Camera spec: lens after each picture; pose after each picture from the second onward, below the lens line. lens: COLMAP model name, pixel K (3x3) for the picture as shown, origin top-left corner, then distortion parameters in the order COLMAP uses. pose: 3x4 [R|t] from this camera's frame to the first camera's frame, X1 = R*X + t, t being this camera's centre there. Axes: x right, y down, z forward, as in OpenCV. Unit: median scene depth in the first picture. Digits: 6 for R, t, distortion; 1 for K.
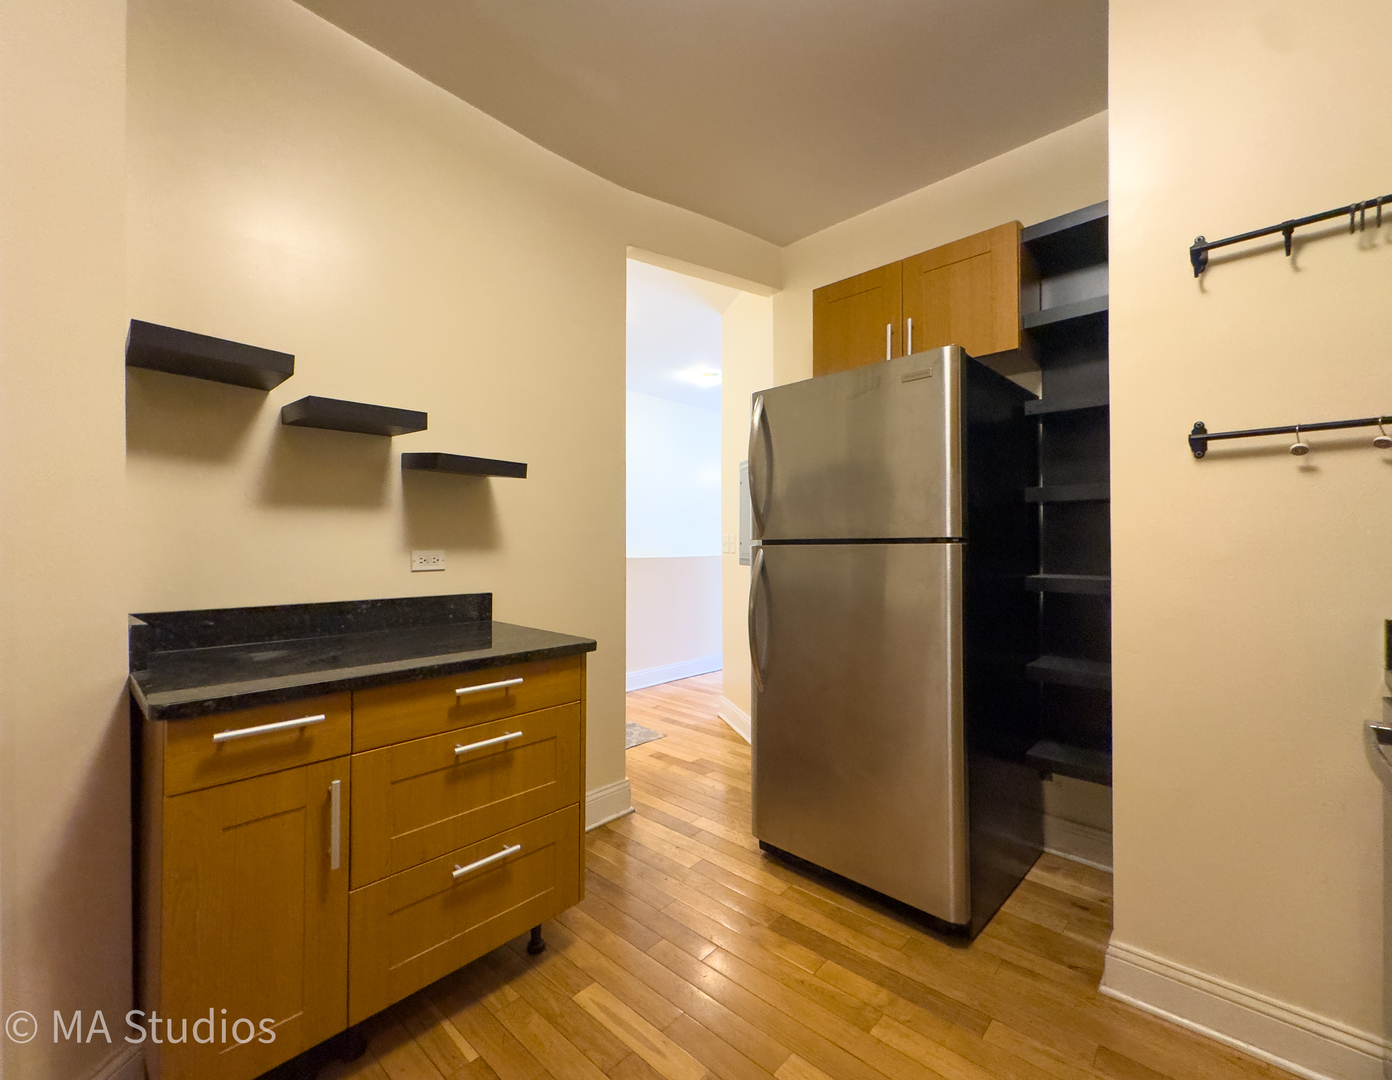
lens RADIAL K [[573.8, 0, 691.0], [0, 573.8, 527.6], [0, 0, 1]] dist [0.000566, -0.001162]
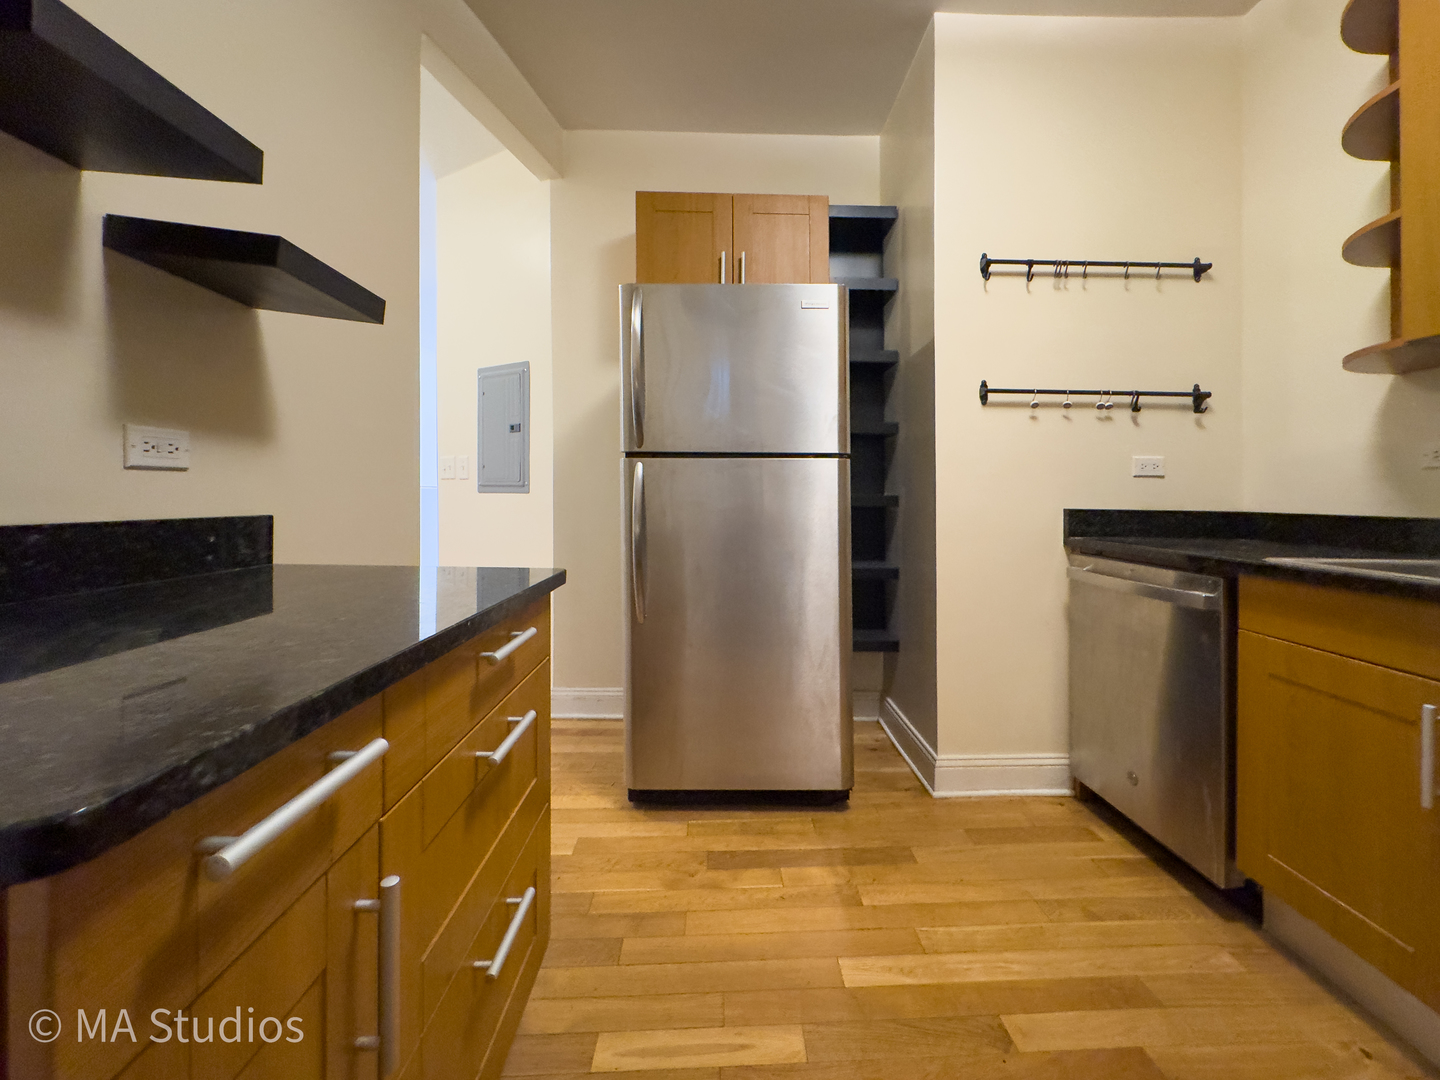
lens RADIAL K [[580.9, 0, 736.4], [0, 580.9, 480.1], [0, 0, 1]] dist [-0.007009, 0.000760]
pose [[0.713553, 0.023301, 0.700214, -0.537376], [-0.031108, 0.999515, -0.001560, 0.084181], [-0.699910, -0.020669, 0.713932, 0.351670]]
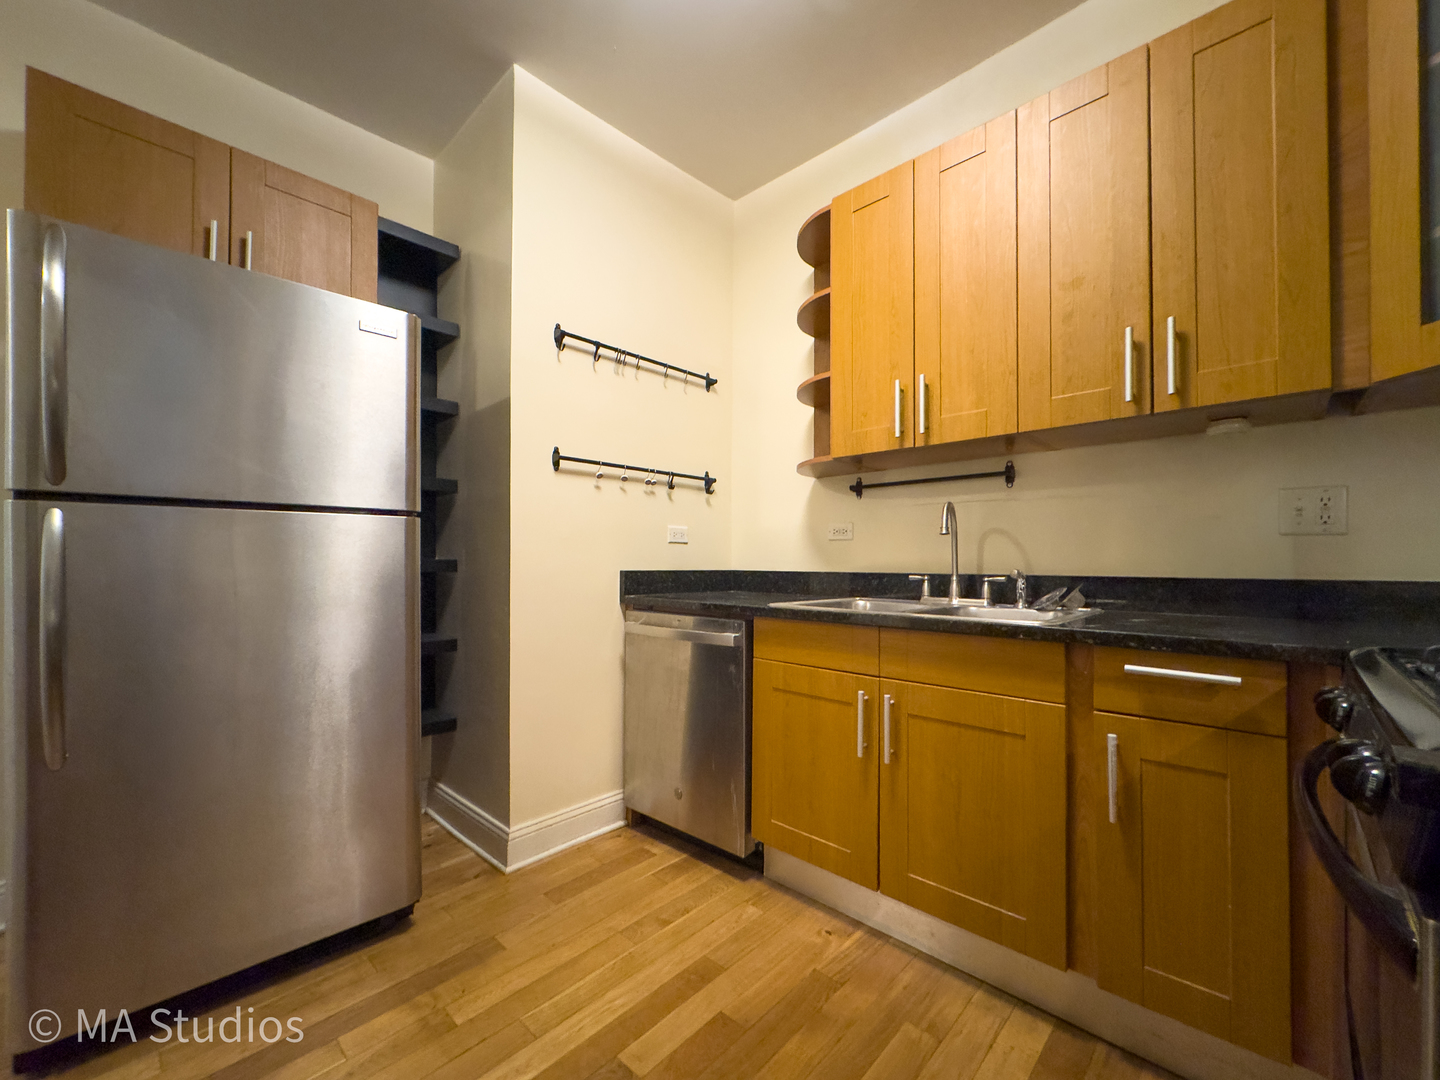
lens RADIAL K [[580.9, 0, 720.6], [0, 580.9, 538.7], [0, 0, 1]] dist [-0.007009, 0.000760]
pose [[0.013403, 0.036086, 0.999259, -0.561175], [-0.033826, 0.998793, -0.035615, 0.087521], [-0.999338, -0.033324, 0.014608, 0.496468]]
